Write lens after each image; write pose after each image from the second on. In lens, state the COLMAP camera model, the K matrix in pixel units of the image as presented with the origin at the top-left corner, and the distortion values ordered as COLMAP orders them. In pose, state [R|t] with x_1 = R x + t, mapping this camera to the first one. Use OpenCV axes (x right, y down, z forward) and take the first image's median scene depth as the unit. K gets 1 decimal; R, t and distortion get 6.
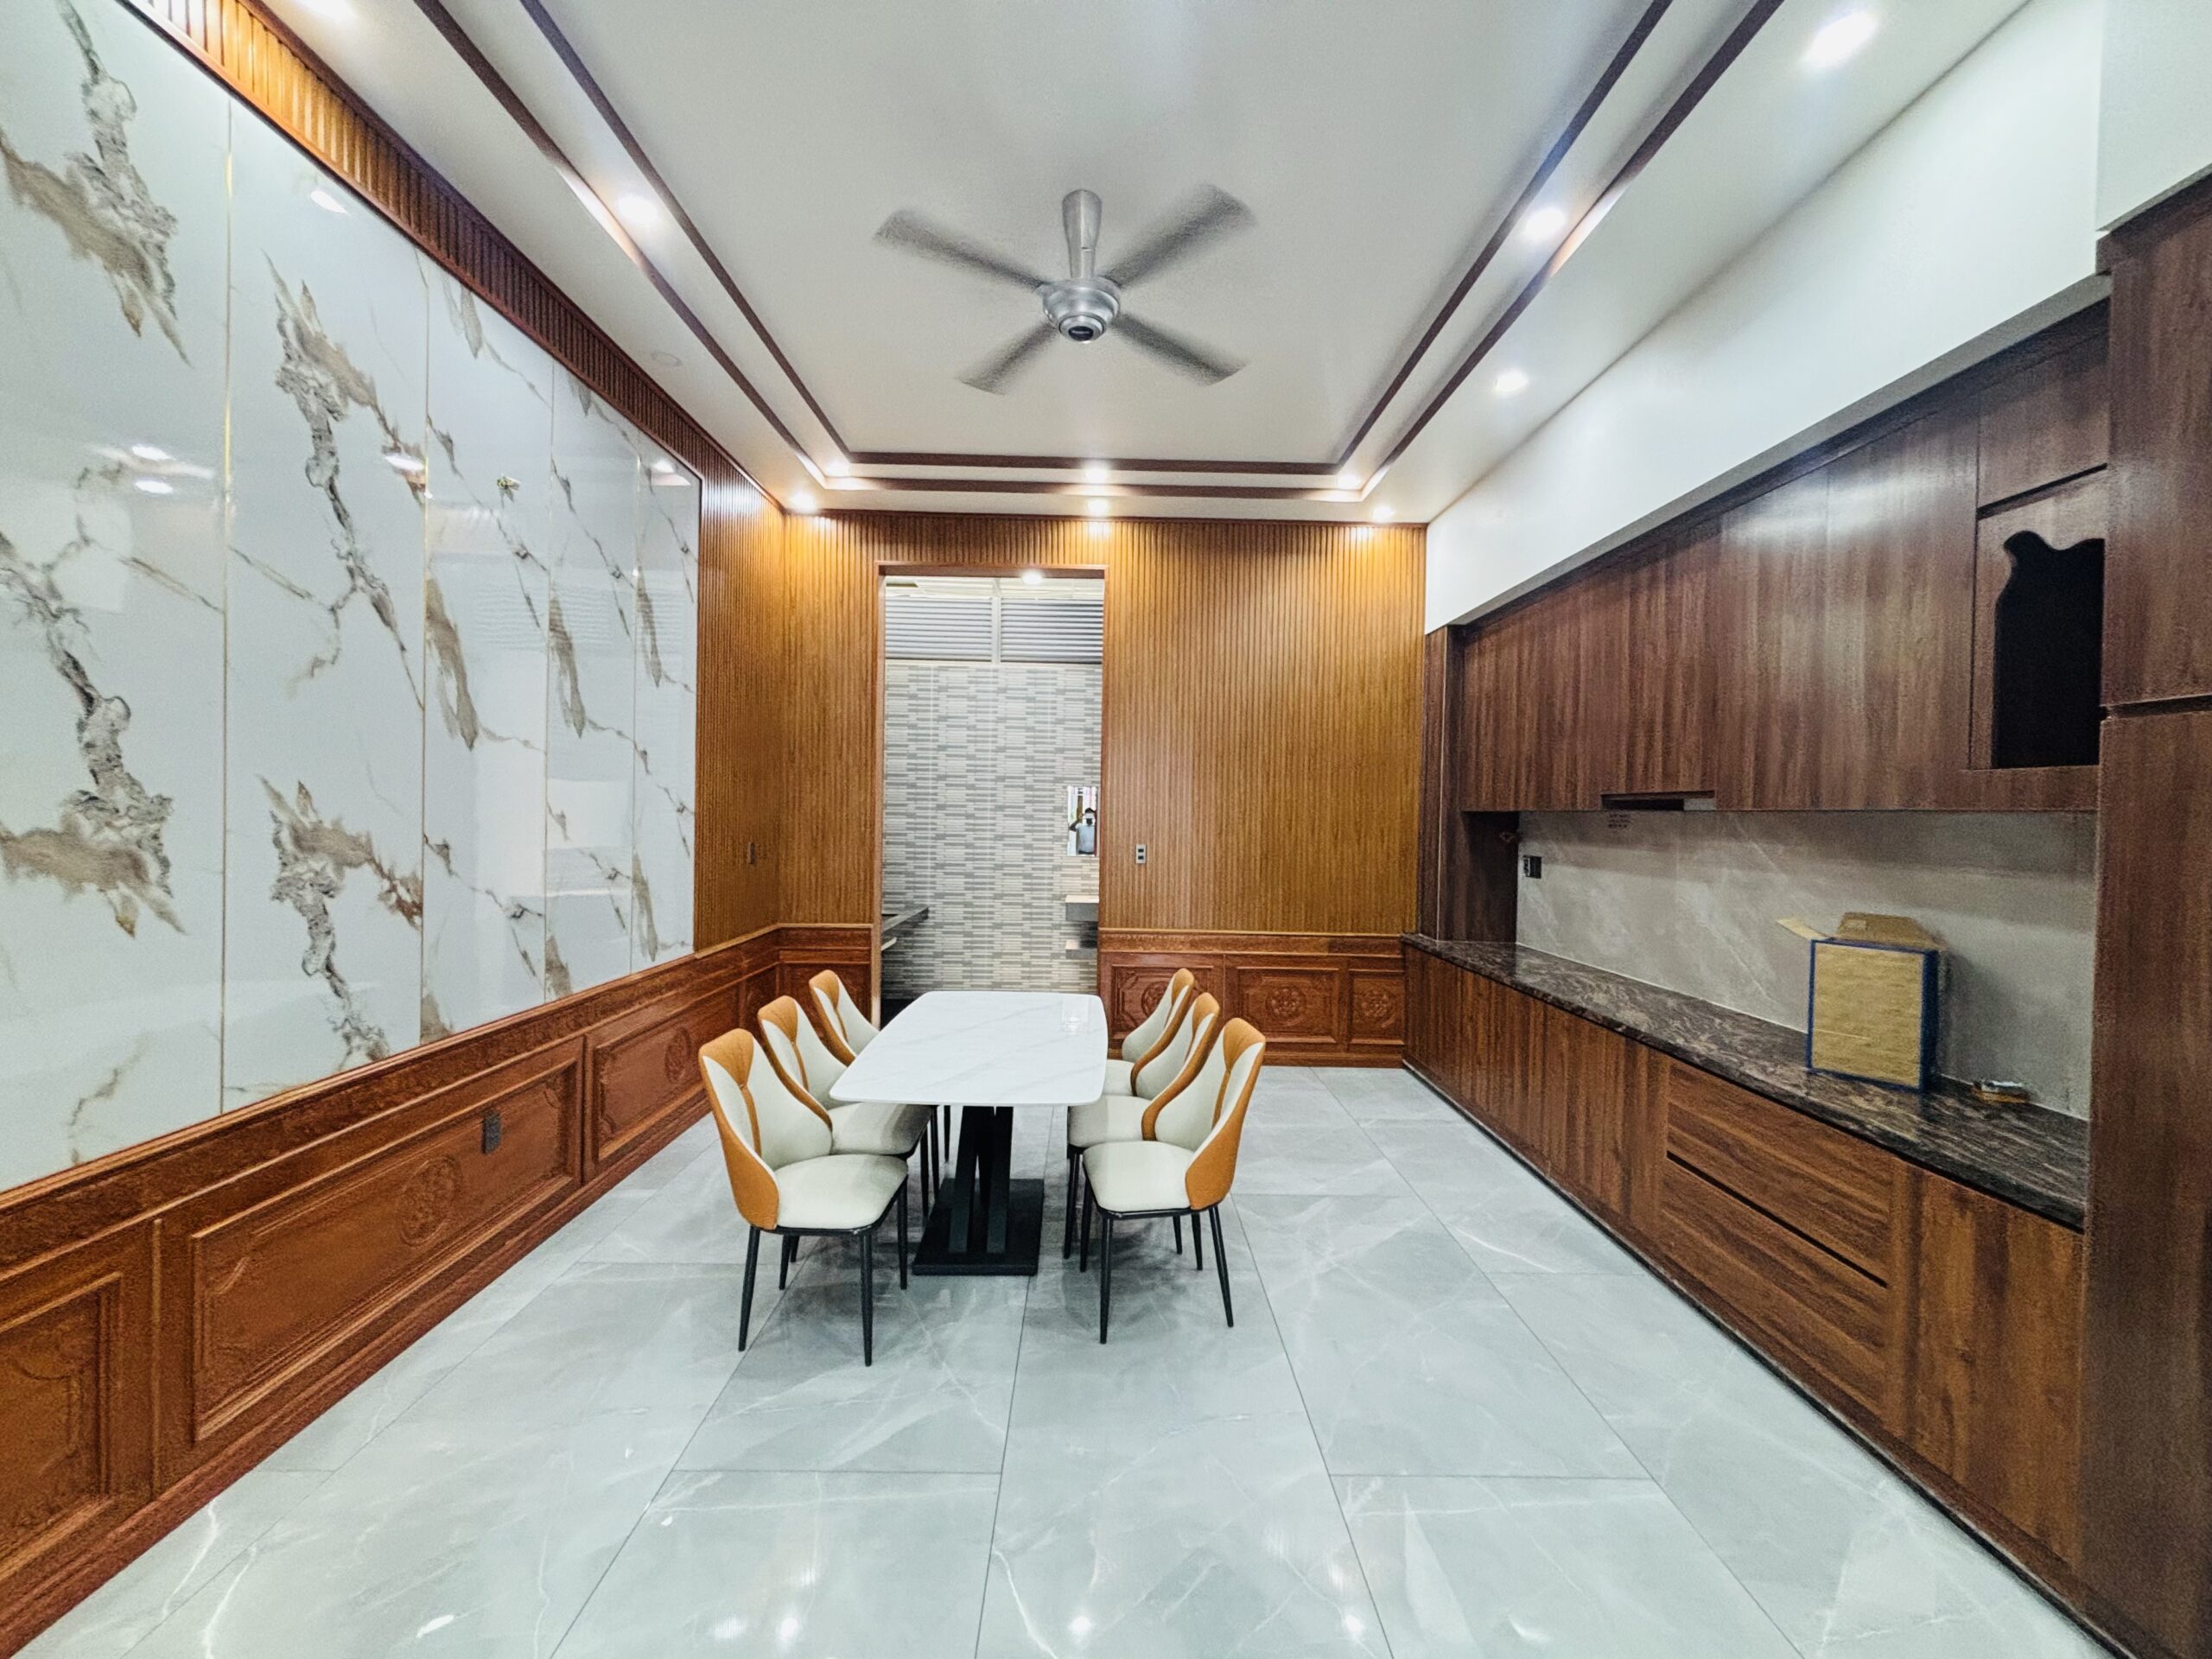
lens RADIAL K [[890.8, 0, 1115.3], [0, 890.8, 821.2], [0, 0, 1]] dist [-0.000299, -0.000035]
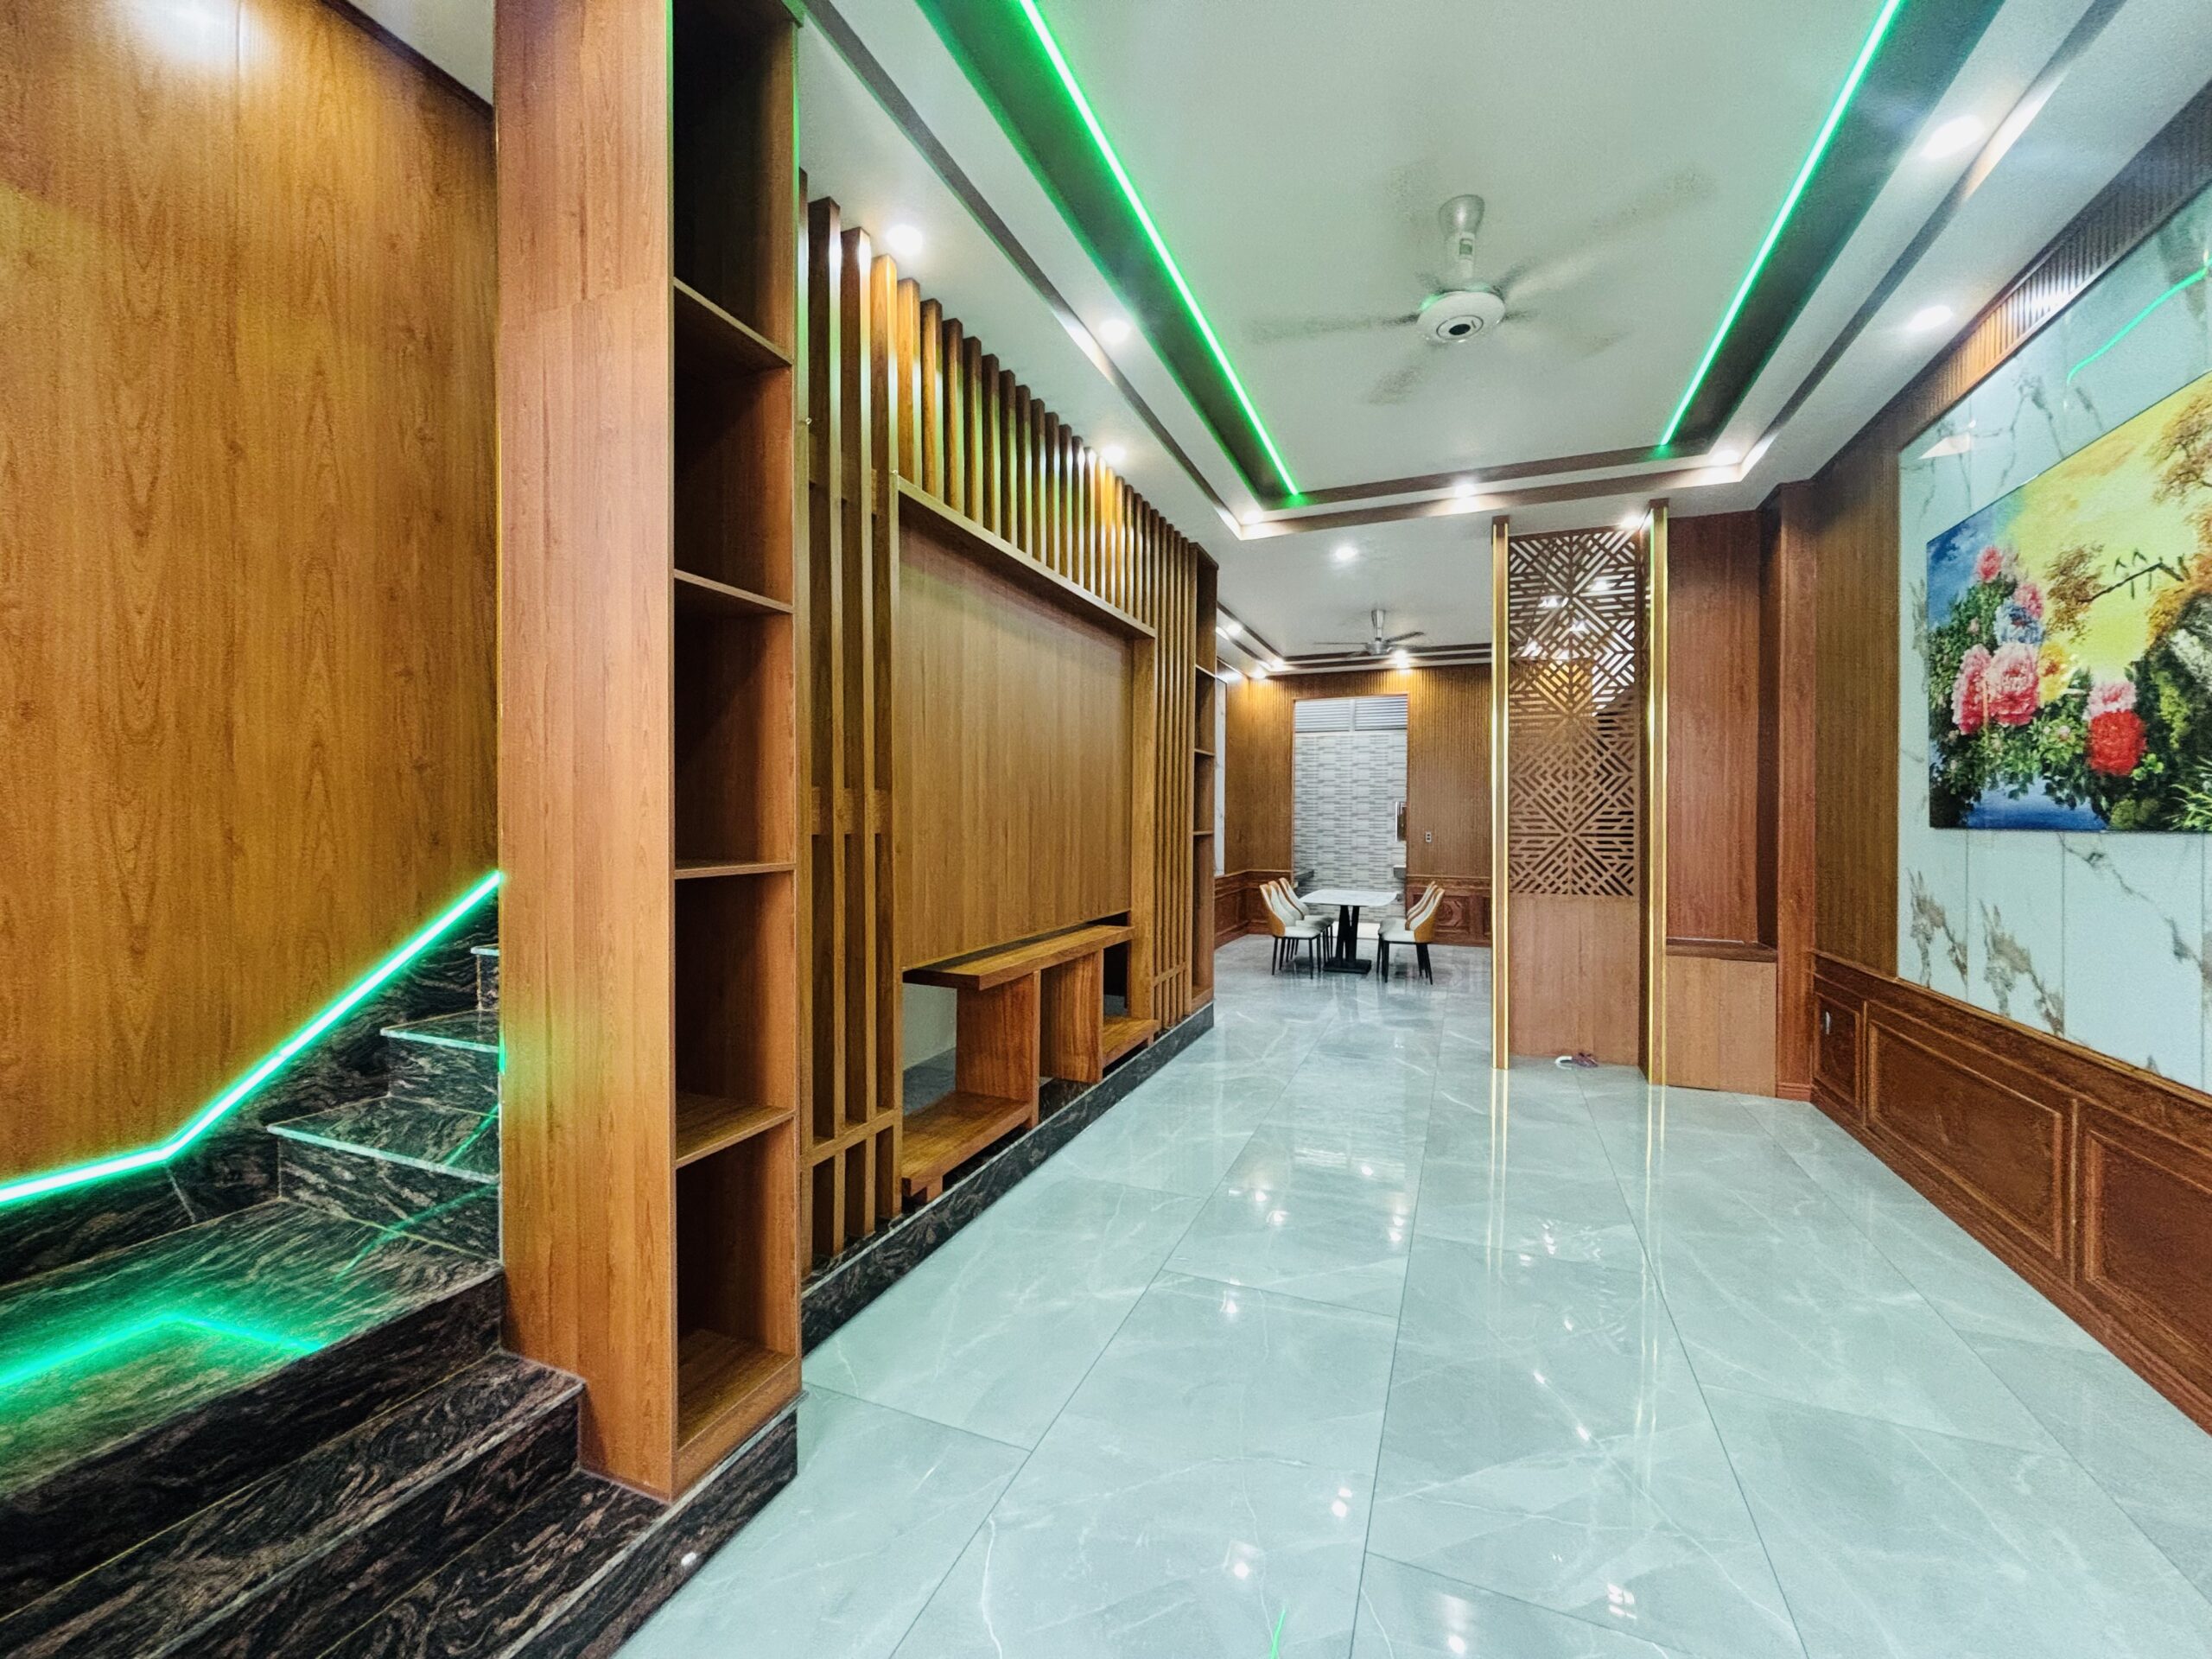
lens RADIAL K [[890.8, 0, 1120.6], [0, 890.8, 815.8], [0, 0, 1]] dist [-0.000299, -0.000035]
pose [[0.925262, -0.014347, -0.379057, 0.143765], [0.012275, 0.999894, -0.007885, -0.005816], [0.379130, 0.002643, 0.925340, -1.060006]]
